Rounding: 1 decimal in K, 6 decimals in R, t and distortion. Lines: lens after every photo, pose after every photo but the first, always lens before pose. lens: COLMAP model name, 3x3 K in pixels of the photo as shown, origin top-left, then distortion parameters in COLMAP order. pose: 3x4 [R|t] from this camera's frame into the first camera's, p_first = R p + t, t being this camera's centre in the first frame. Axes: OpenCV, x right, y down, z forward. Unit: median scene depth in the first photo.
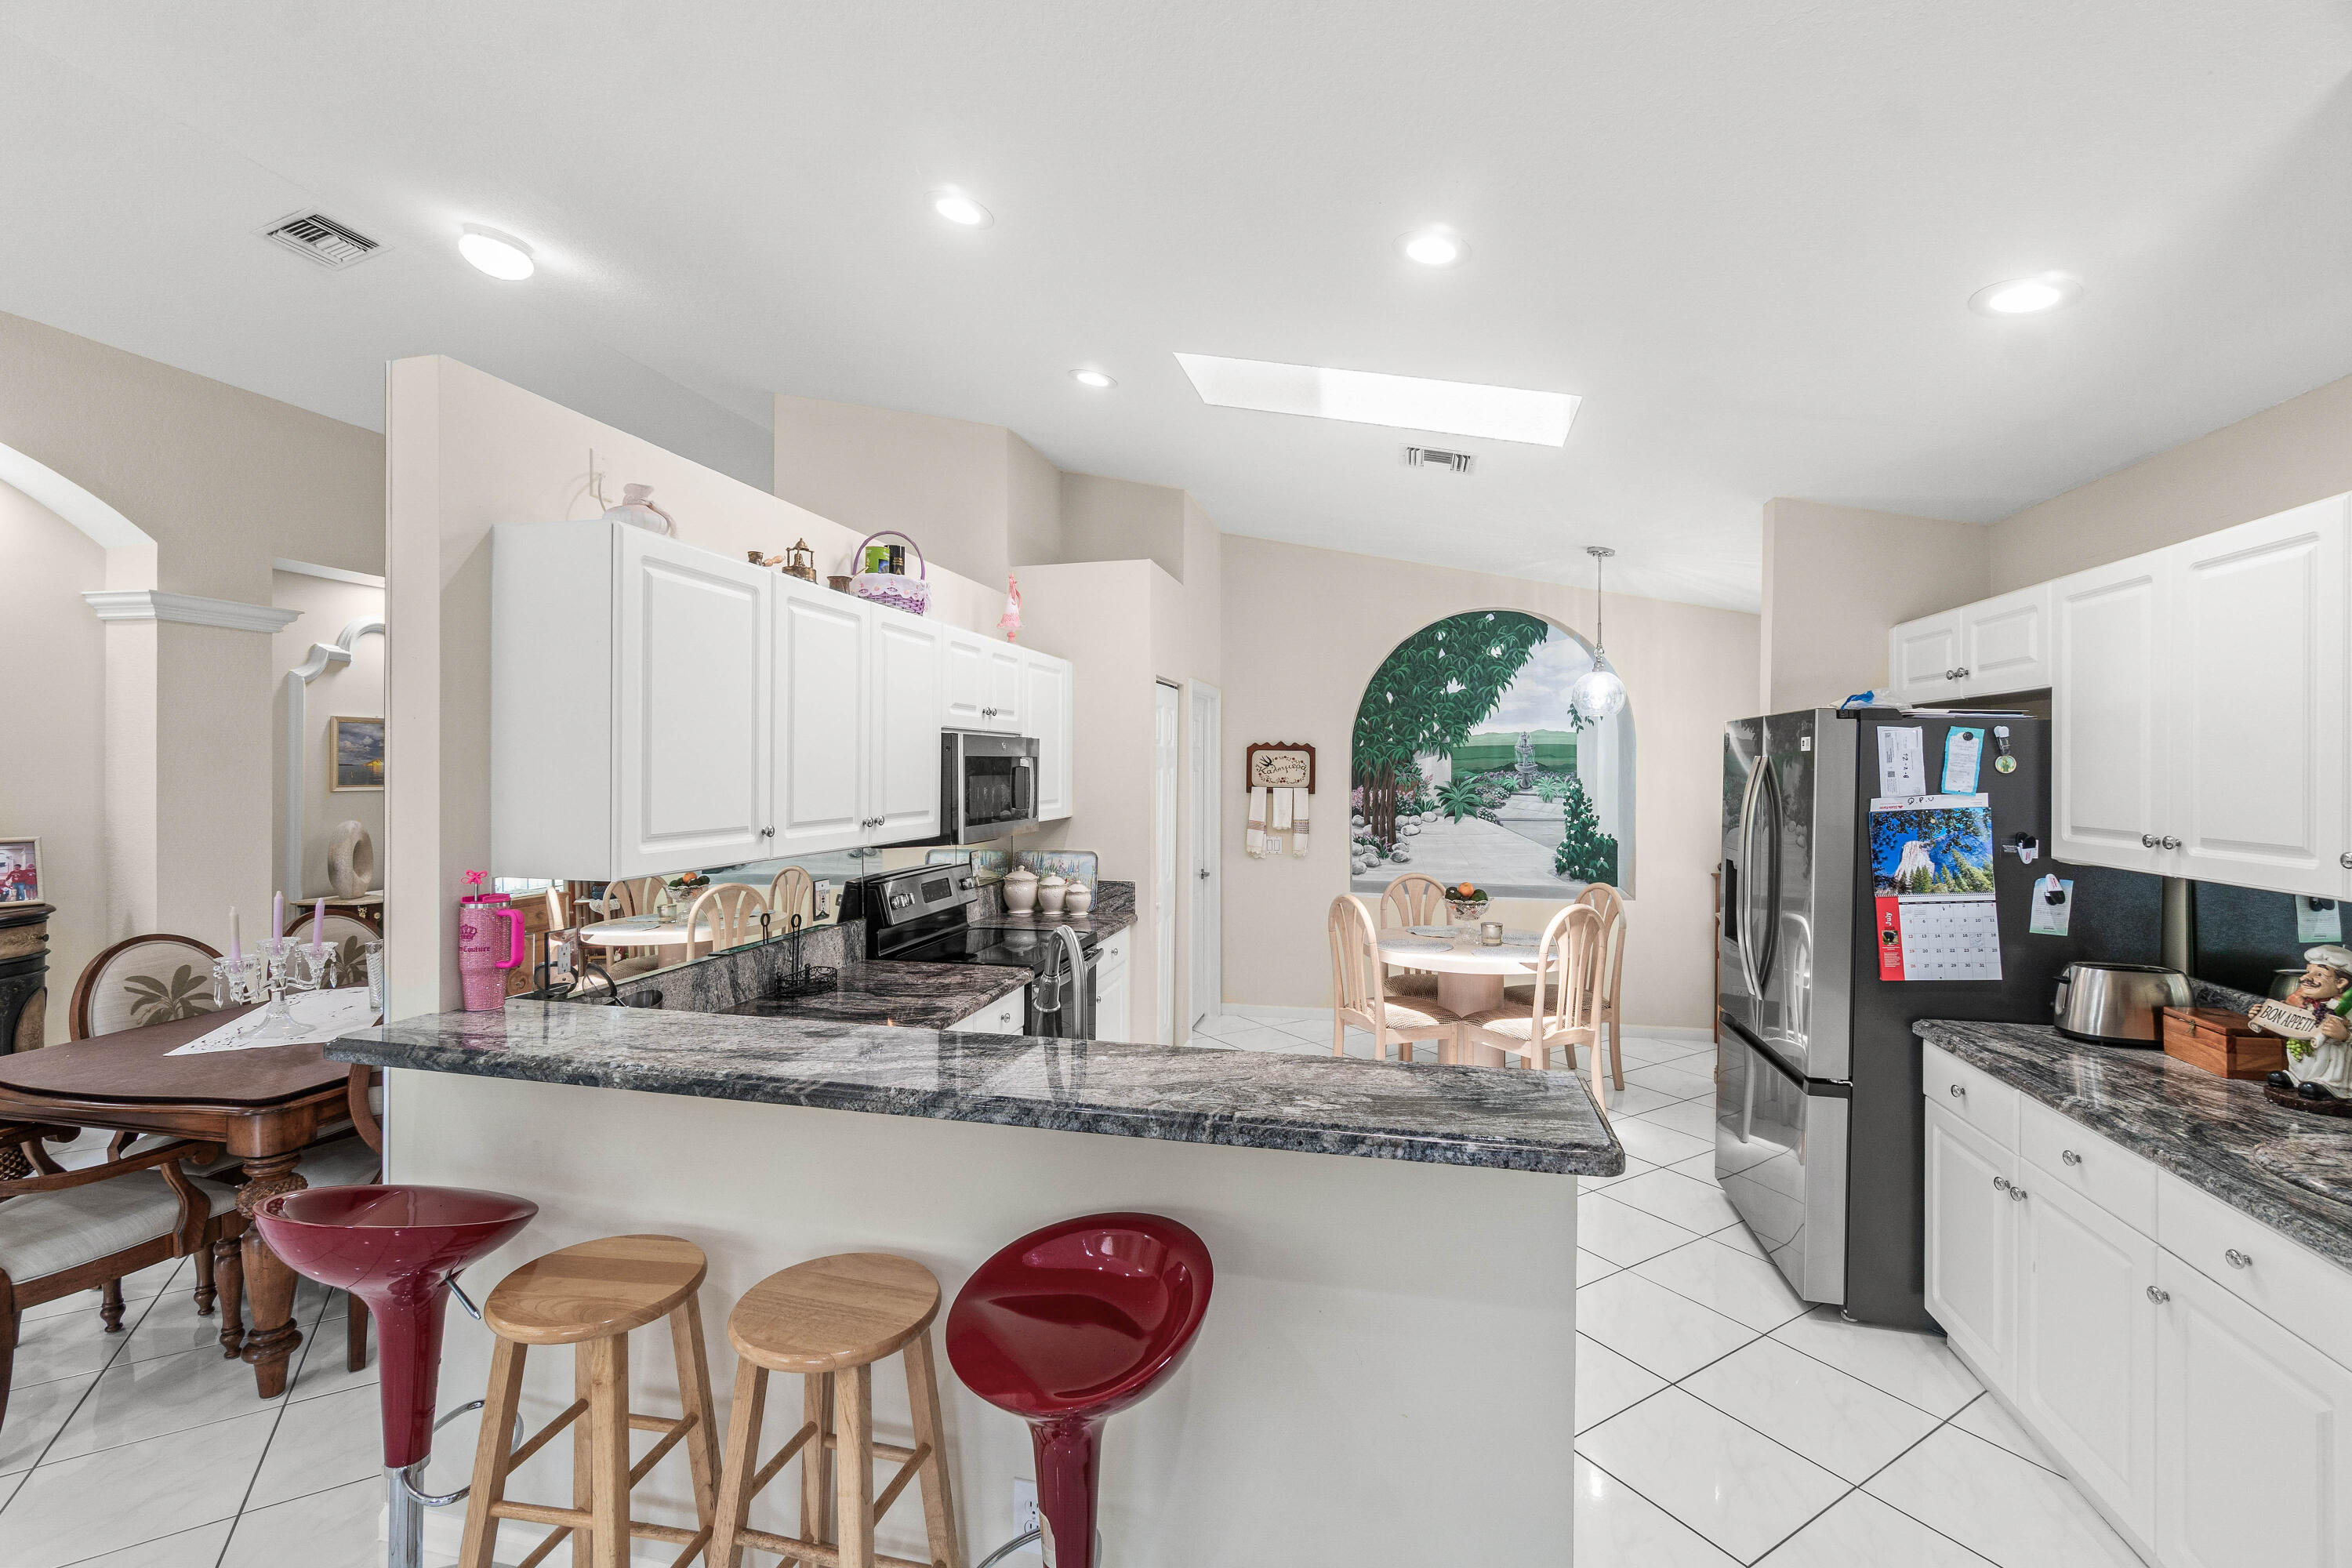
lens RADIAL K [[1013.9, 0, 1188.5], [0, 1013.9, 764.7], [0, 0, 1]] dist [0.004296, 0.000944]
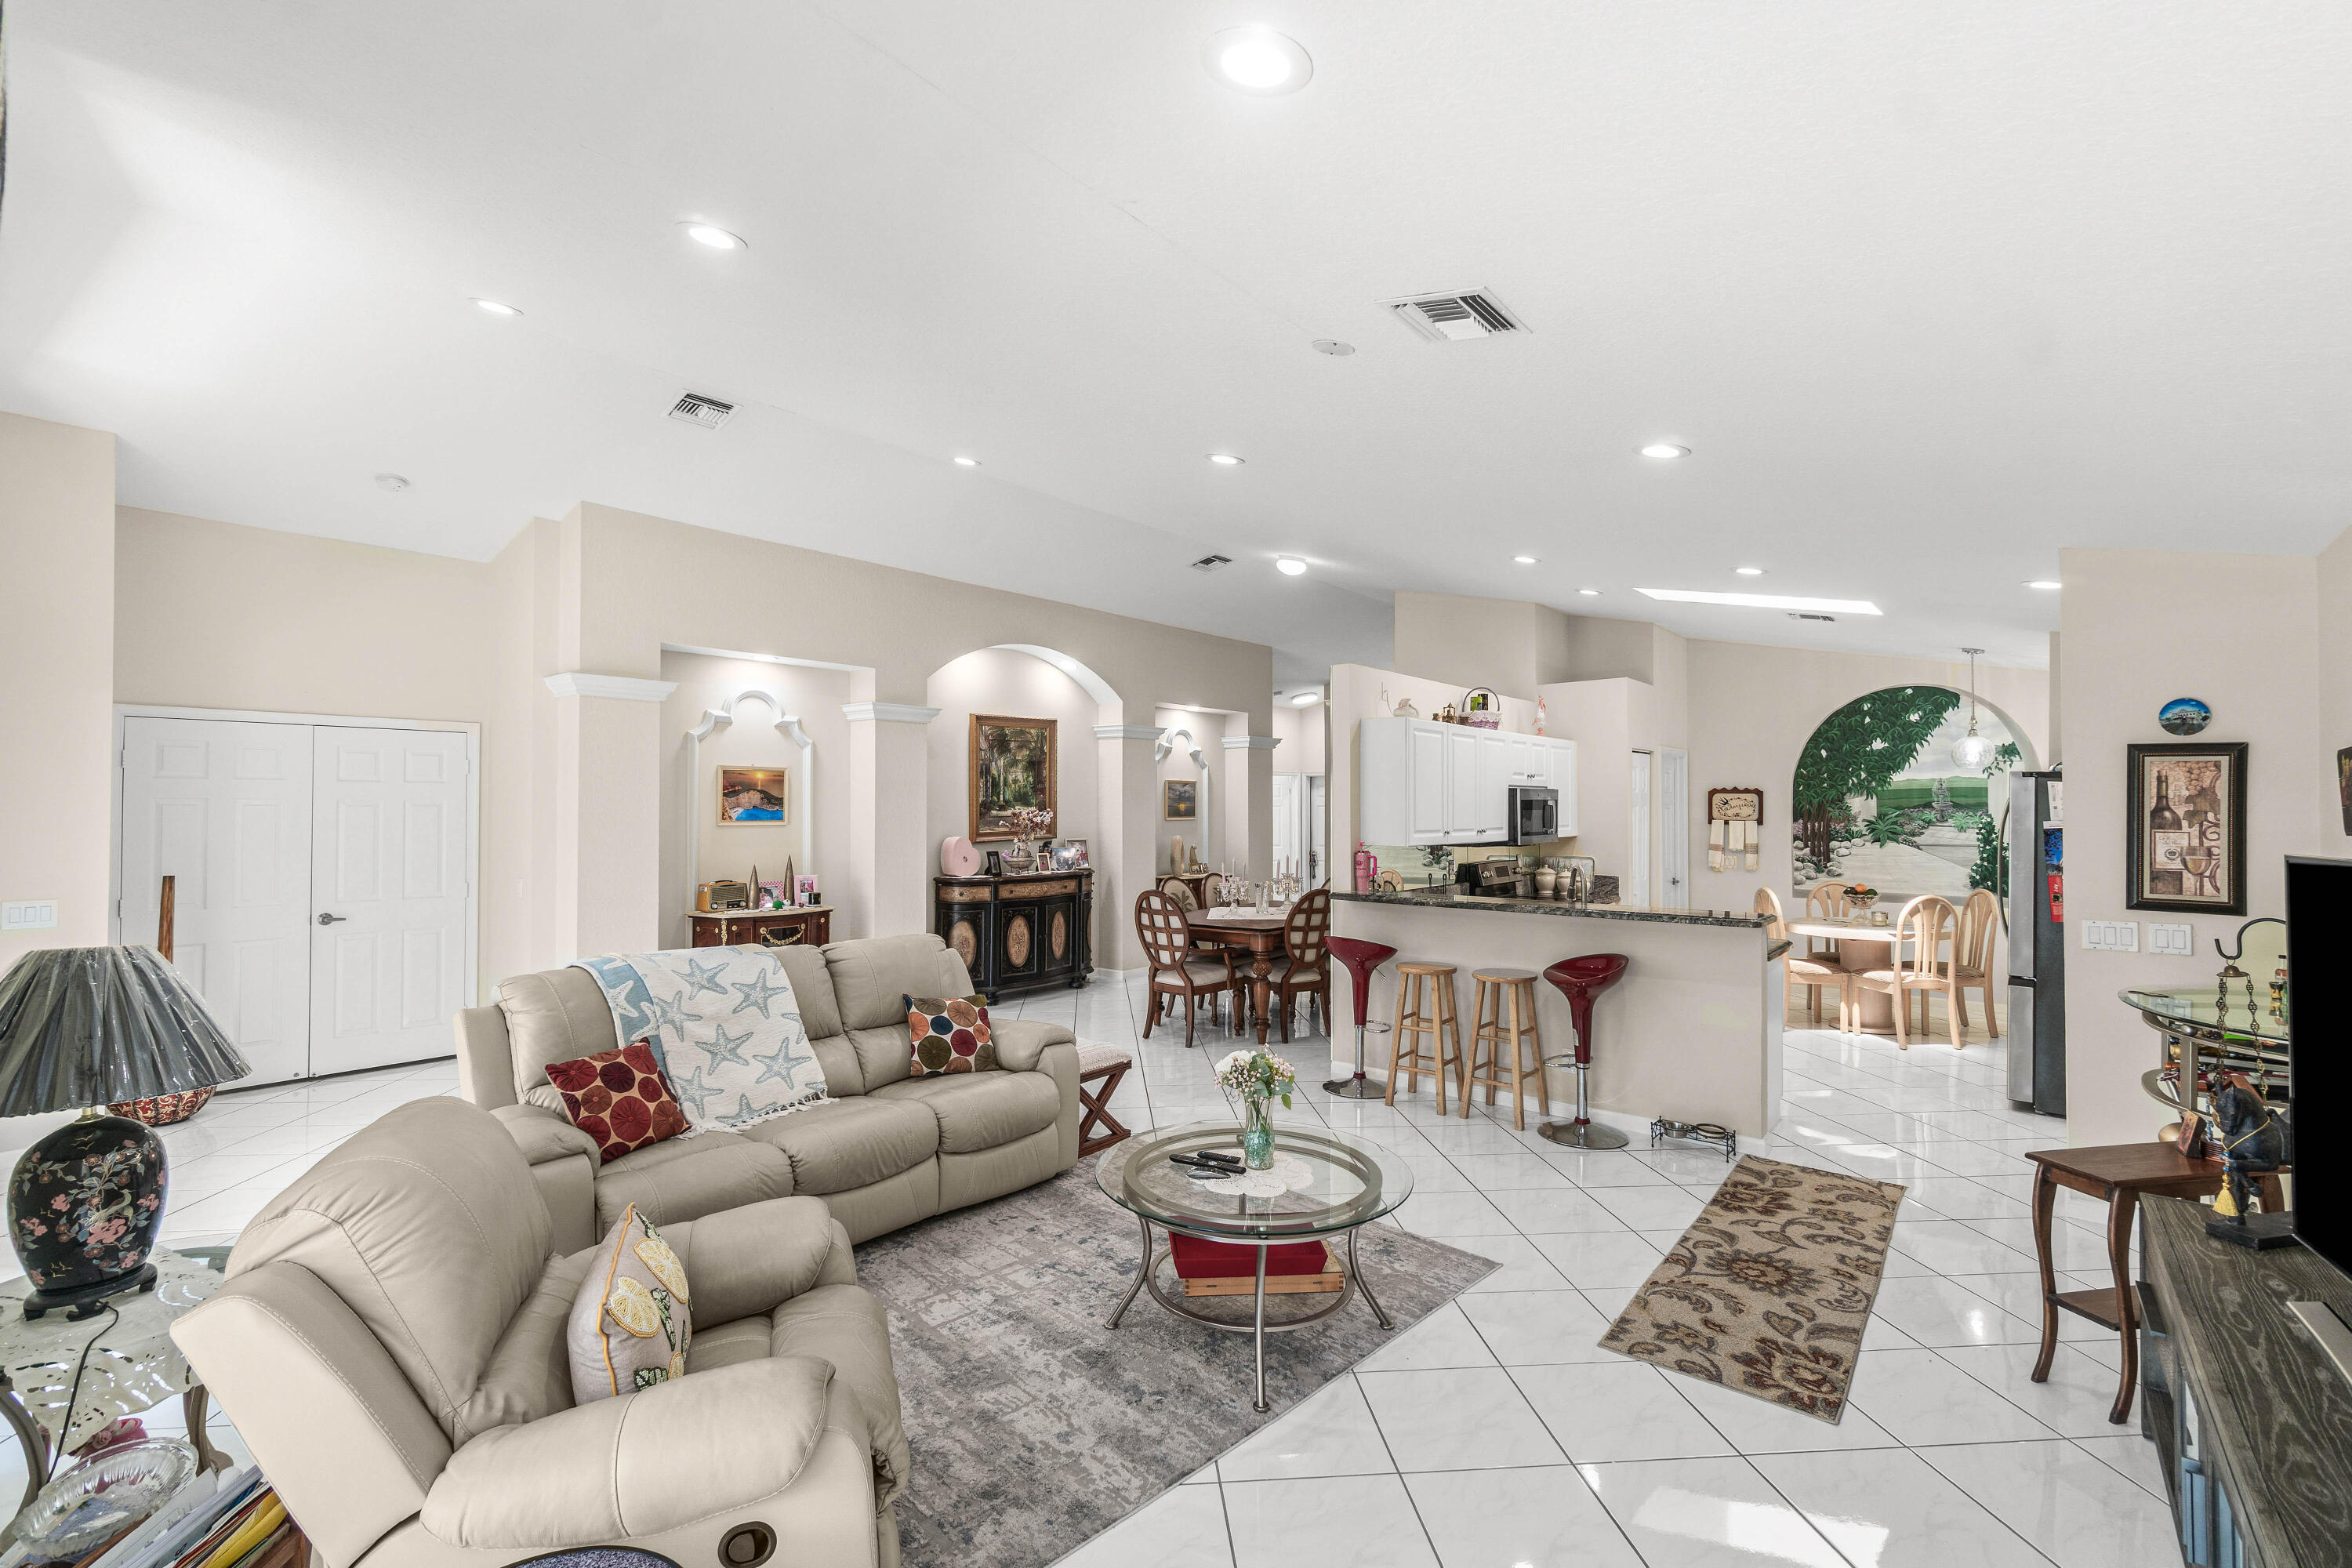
lens RADIAL K [[1037.8, 0, 1210.8], [0, 1037.8, 790.7], [0, 0, 1]] dist [0.000789, 0.000758]
pose [[0.901940, -0.009506, -0.431757, 0.060156], [0.003387, 0.999883, -0.014938, 0.000933], [0.431848, 0.012010, 0.901866, -0.612914]]
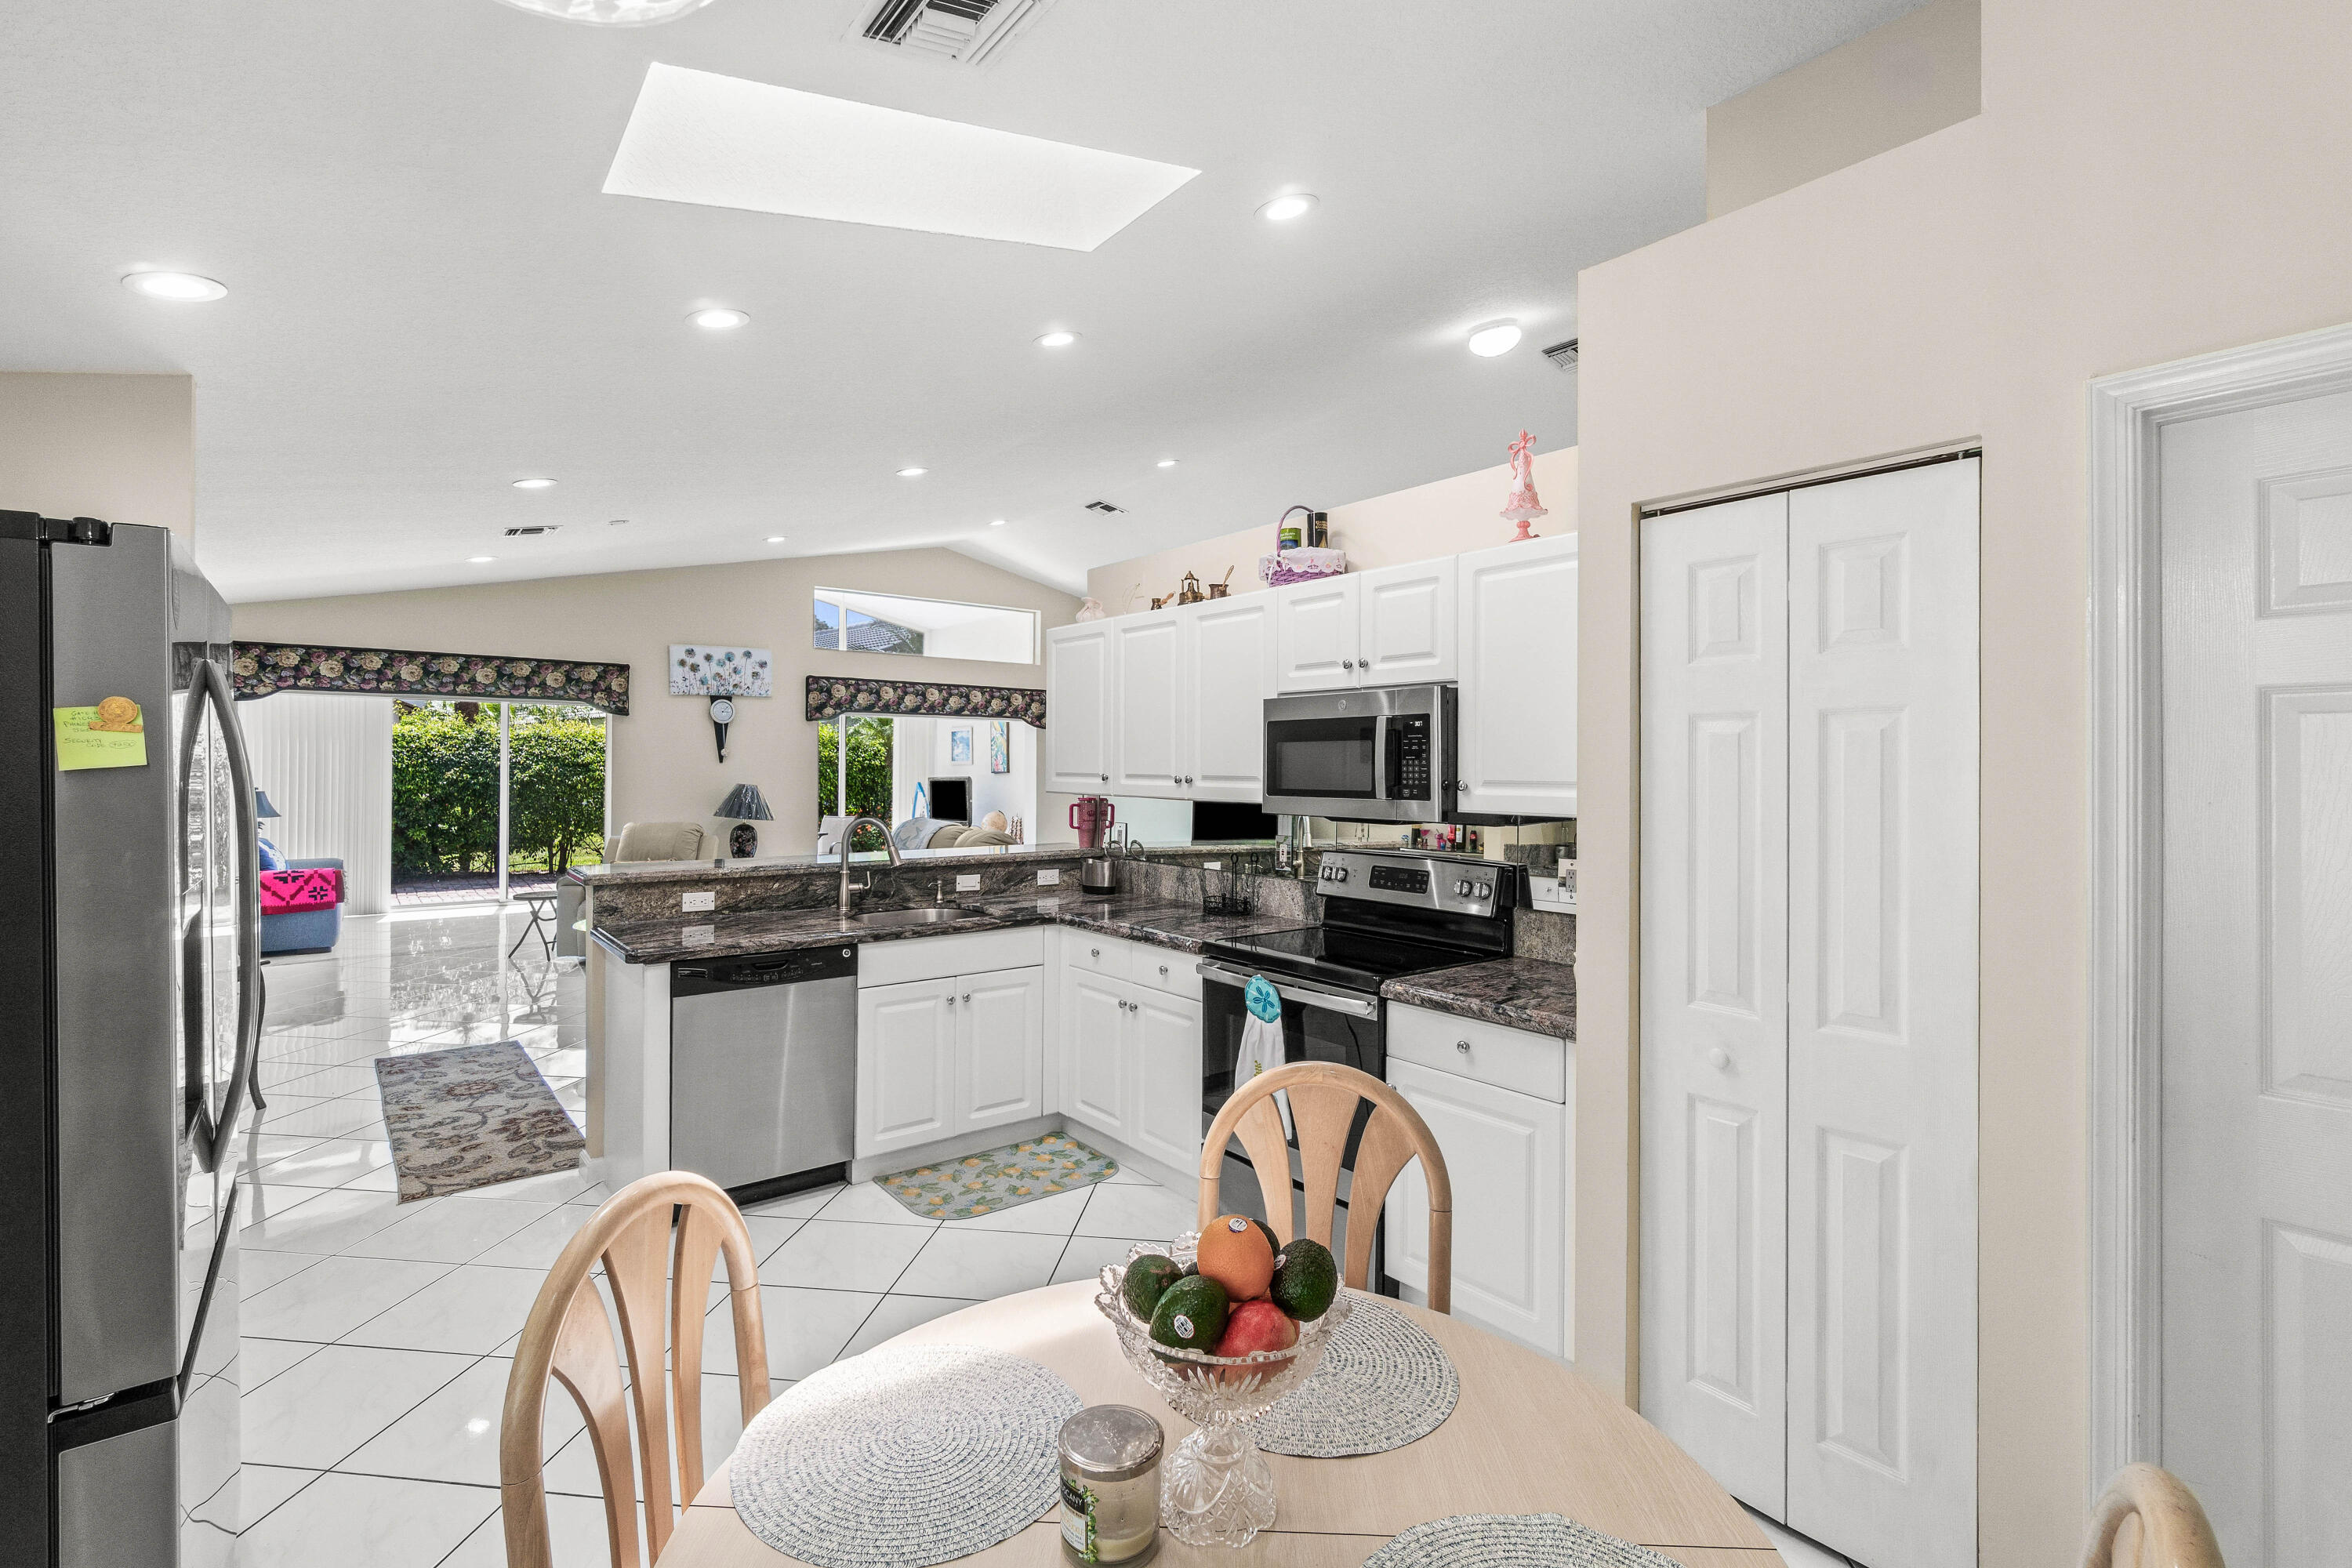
lens RADIAL K [[1081.5, 0, 1157.5], [0, 1081.5, 761.2], [0, 0, 1]] dist [-0.001596, -0.000262]
pose [[-0.646273, -0.011788, -0.763015, 0.360018], [-0.006858, 0.999930, -0.009639, 0.023559], [0.763076, -0.000997, -0.646309, 0.906727]]
